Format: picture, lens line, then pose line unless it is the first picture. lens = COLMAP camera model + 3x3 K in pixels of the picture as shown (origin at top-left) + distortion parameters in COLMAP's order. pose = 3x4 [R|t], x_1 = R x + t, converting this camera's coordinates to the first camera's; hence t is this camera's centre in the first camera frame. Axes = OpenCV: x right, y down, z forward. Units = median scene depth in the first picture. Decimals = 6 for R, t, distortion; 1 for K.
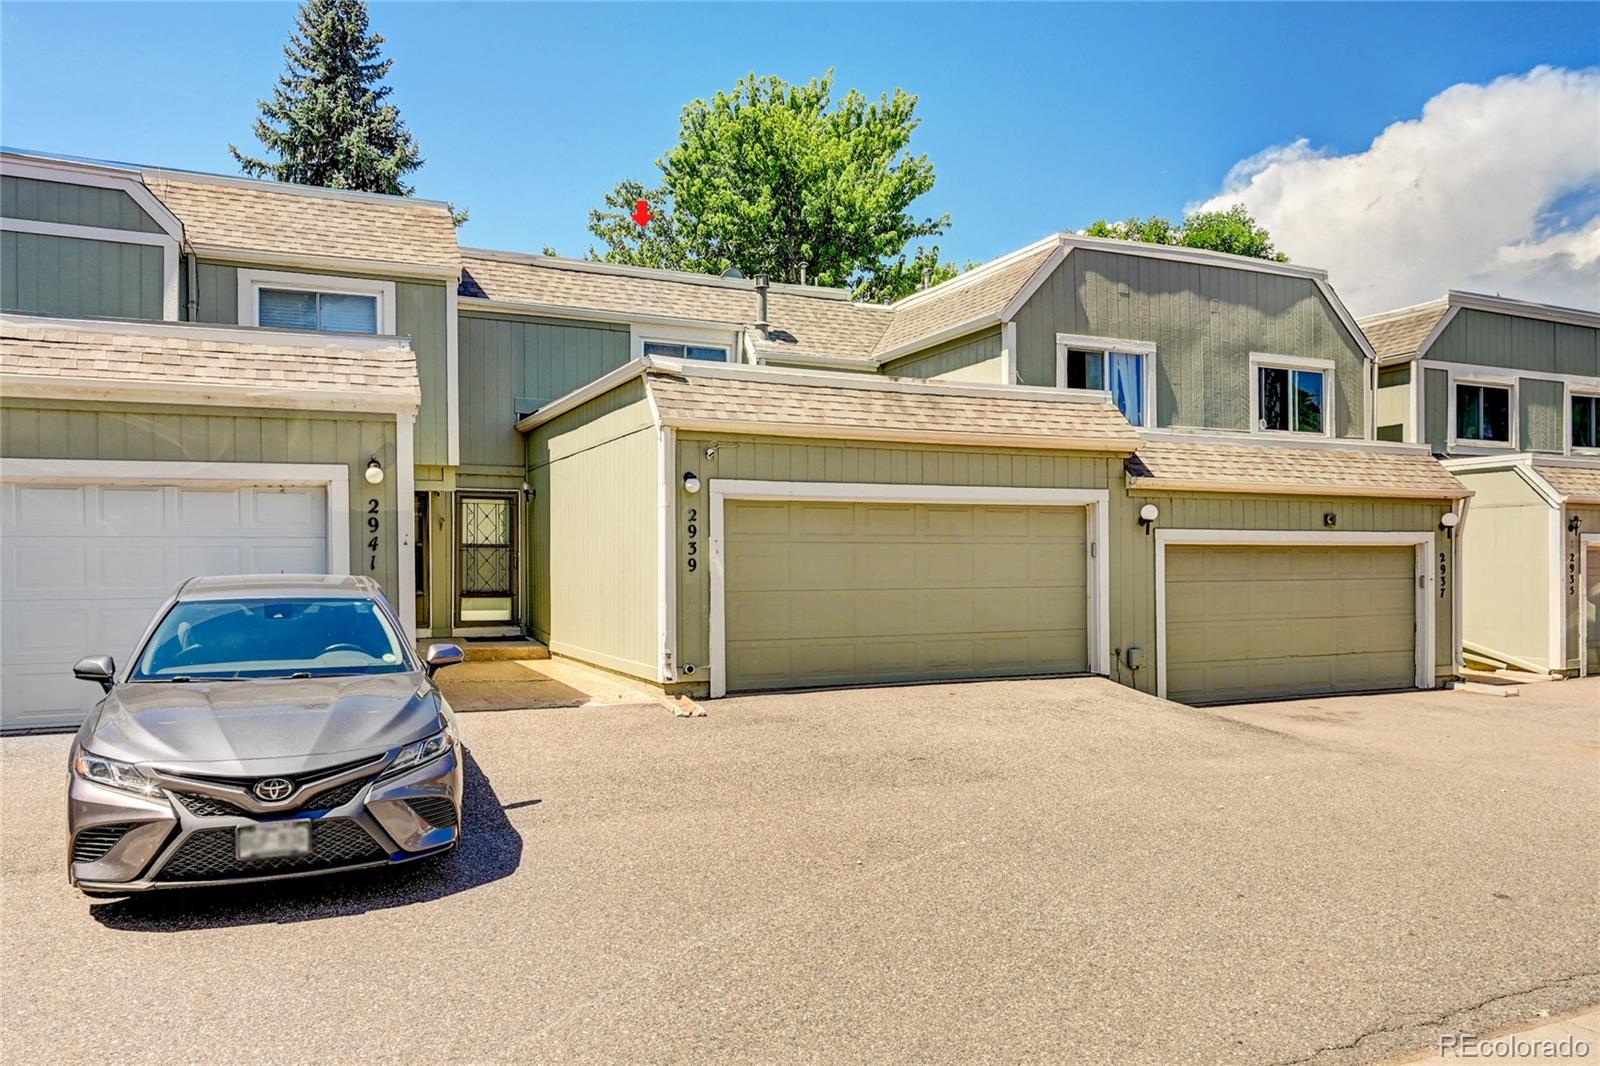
lens RADIAL K [[1096.5, 0, 804.3], [0, 1096.5, 546.0], [0, 0, 1]] dist [0.002614, 0.000430]
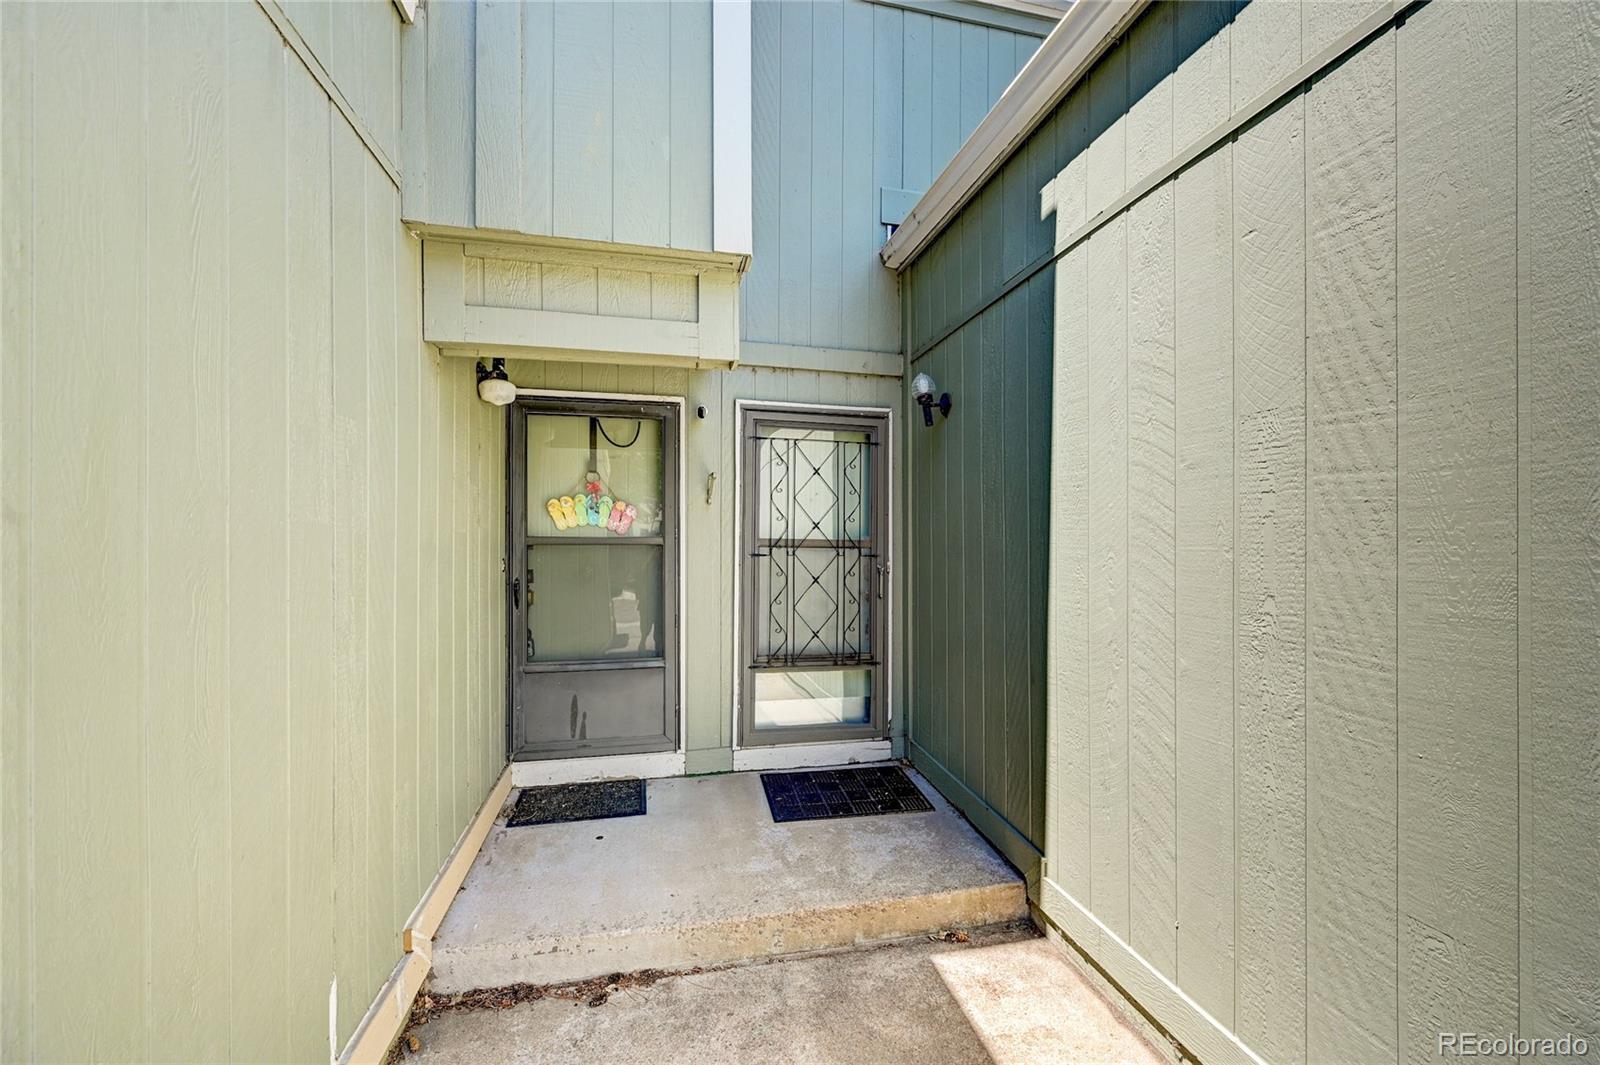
lens RADIAL K [[635.6, 0, 800.1], [0, 635.6, 534.5], [0, 0, 1]] dist [0.000389, -0.000034]
pose [[0.973459, 0.007235, -0.228748, -0.226298], [-0.008207, 0.999961, -0.003301, -0.002698], [0.228715, 0.005091, 0.973480, 0.721527]]
